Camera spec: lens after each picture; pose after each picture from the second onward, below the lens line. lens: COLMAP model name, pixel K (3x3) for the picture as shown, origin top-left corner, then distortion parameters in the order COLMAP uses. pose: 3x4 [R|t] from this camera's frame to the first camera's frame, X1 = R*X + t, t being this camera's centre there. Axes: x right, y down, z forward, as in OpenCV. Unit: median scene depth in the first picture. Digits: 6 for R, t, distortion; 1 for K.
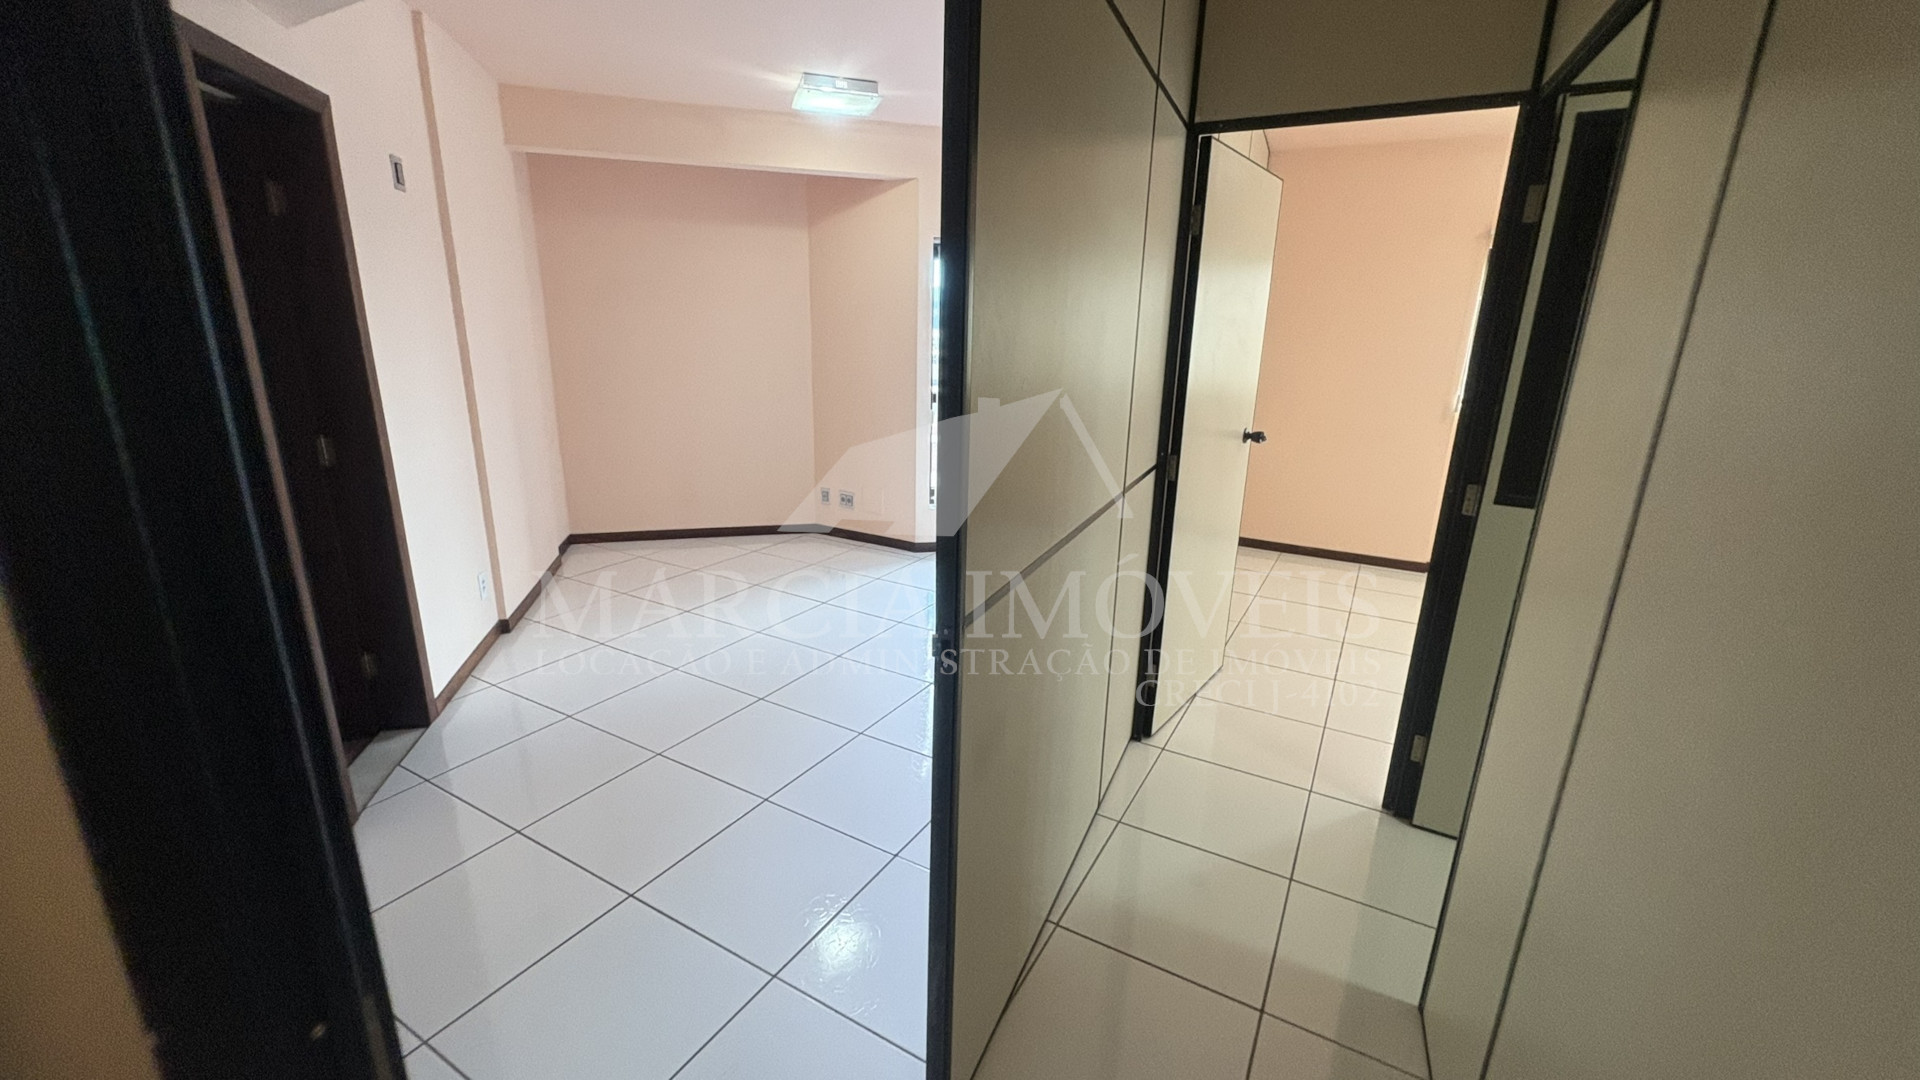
lens RADIAL K [[763.0, 0, 960.0], [0, 763.0, 540.0], [0, 0, 1]] dist [0.000505, -0.000036]
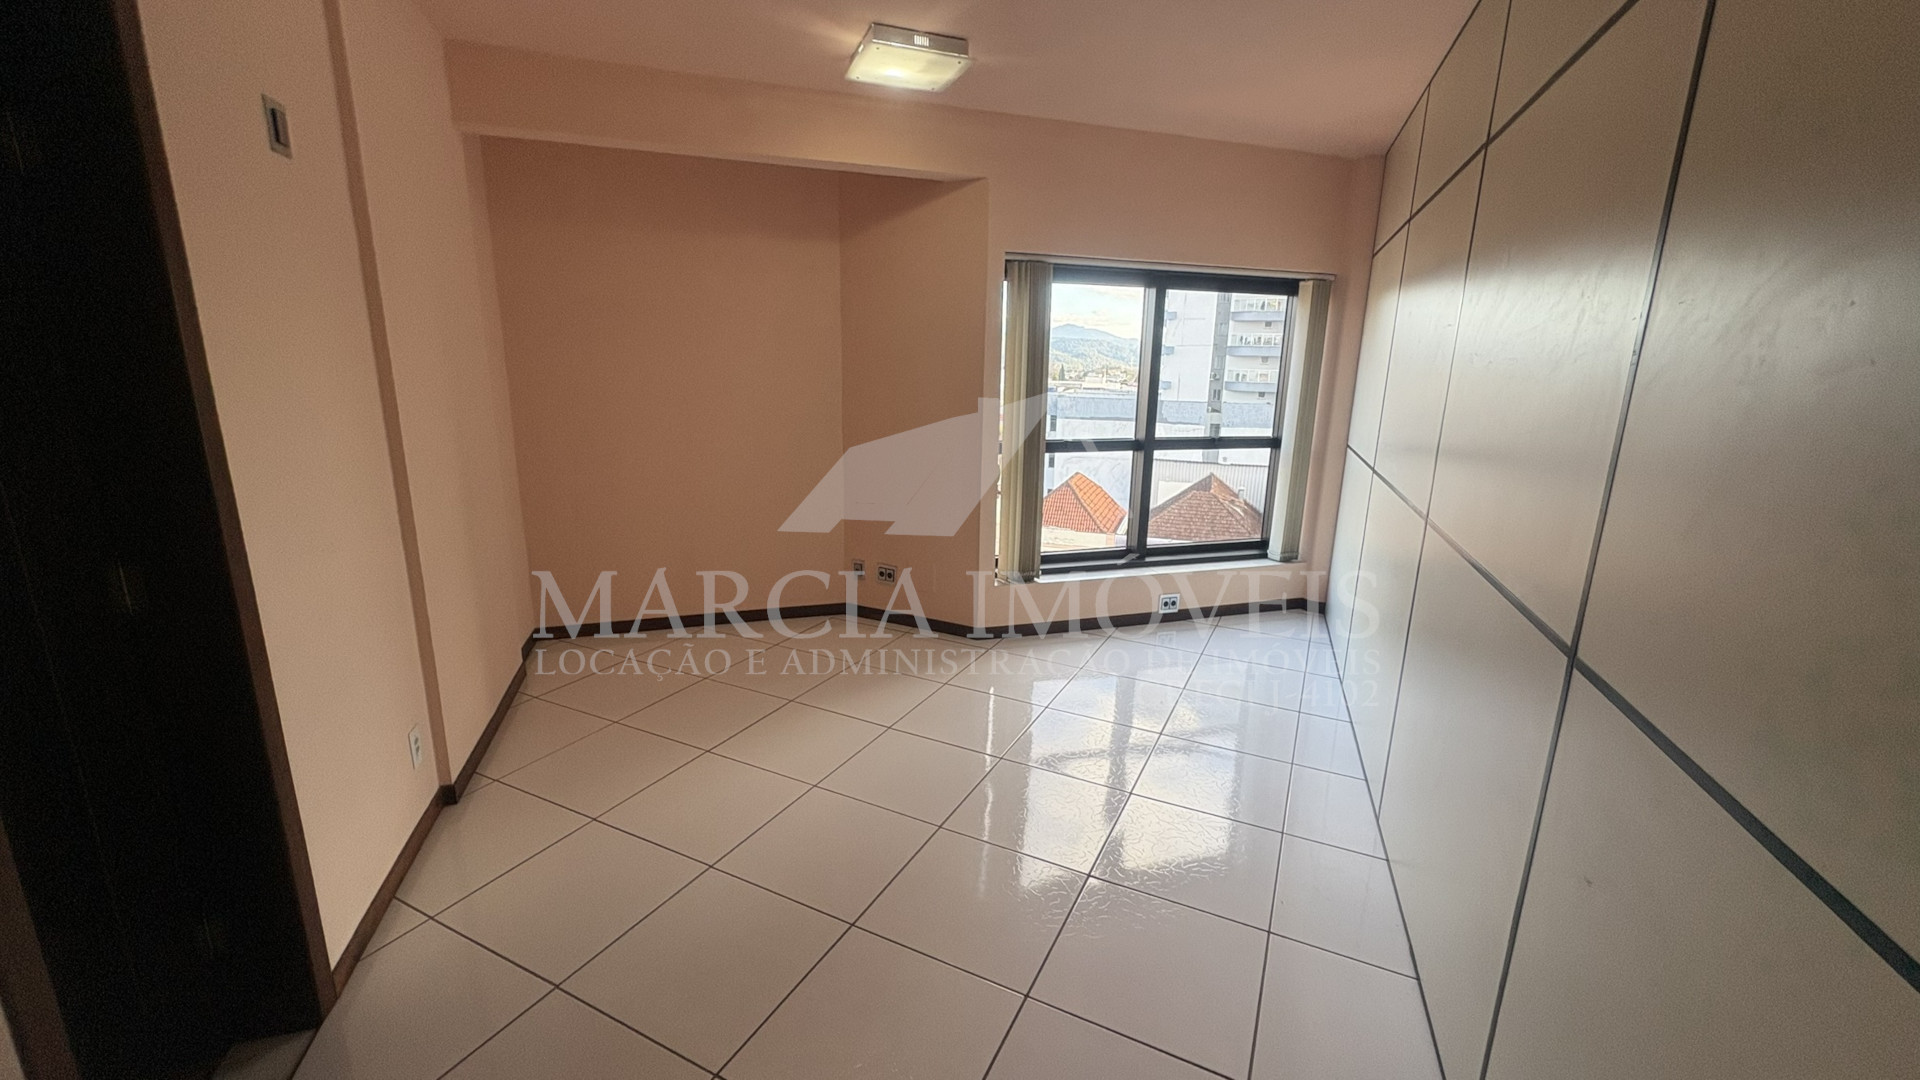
lens RADIAL K [[763.0, 0, 960.0], [0, 763.0, 540.0], [0, 0, 1]] dist [0.000505, -0.000036]
pose [[0.998383, -0.019783, 0.053293, -0.166200], [0.021943, 0.998949, -0.040246, -0.080267], [-0.052441, 0.041351, 0.997768, 0.275172]]
